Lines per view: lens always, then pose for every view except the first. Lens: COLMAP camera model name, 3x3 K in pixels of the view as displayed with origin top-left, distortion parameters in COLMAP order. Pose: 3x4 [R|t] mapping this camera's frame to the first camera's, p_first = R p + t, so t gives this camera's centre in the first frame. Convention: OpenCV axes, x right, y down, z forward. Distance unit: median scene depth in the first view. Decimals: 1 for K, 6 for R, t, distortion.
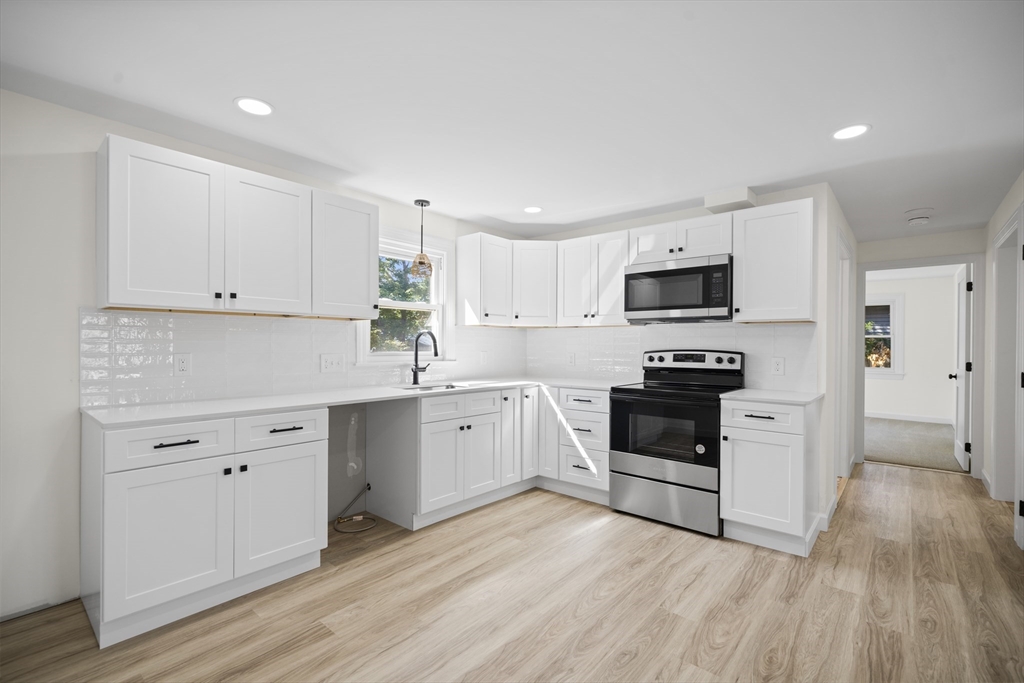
lens RADIAL K [[458.8, 0, 508.8], [0, 458.8, 343.8], [0, 0, 1]] dist [0.001511, 0.000535]
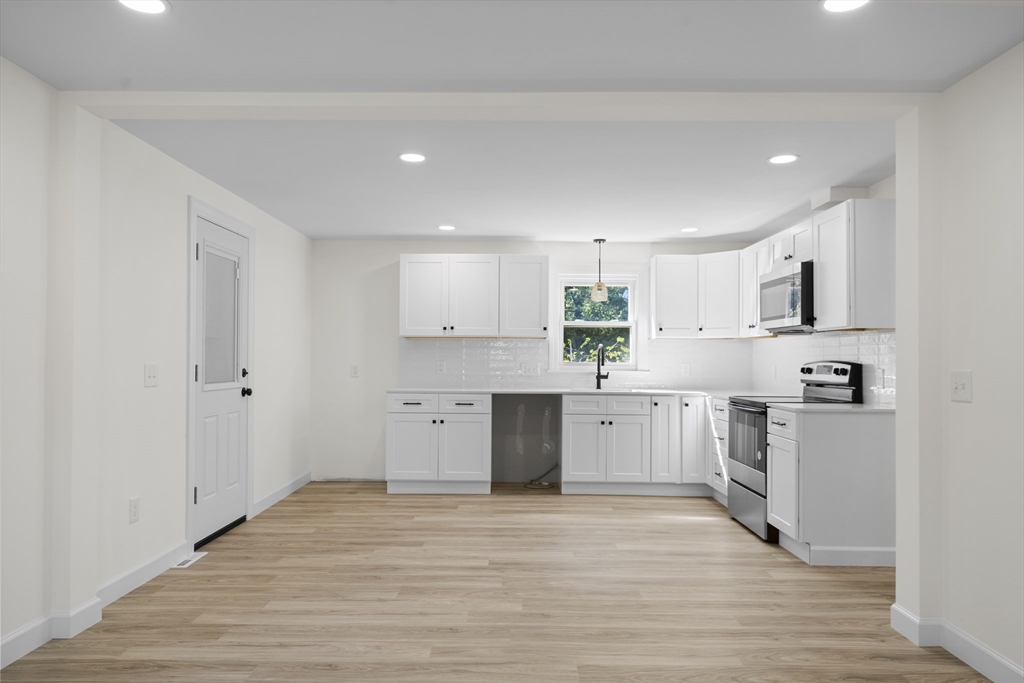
lens RADIAL K [[681.6, 0, 512.0], [0, 681.6, 341.5], [0, 0, 1]] dist [0.001983, 0.001034]
pose [[0.655298, -0.020840, -0.755083, 1.105465], [-0.001912, 0.999570, -0.029247, 0.017448], [0.755368, 0.020609, 0.654977, -0.391603]]
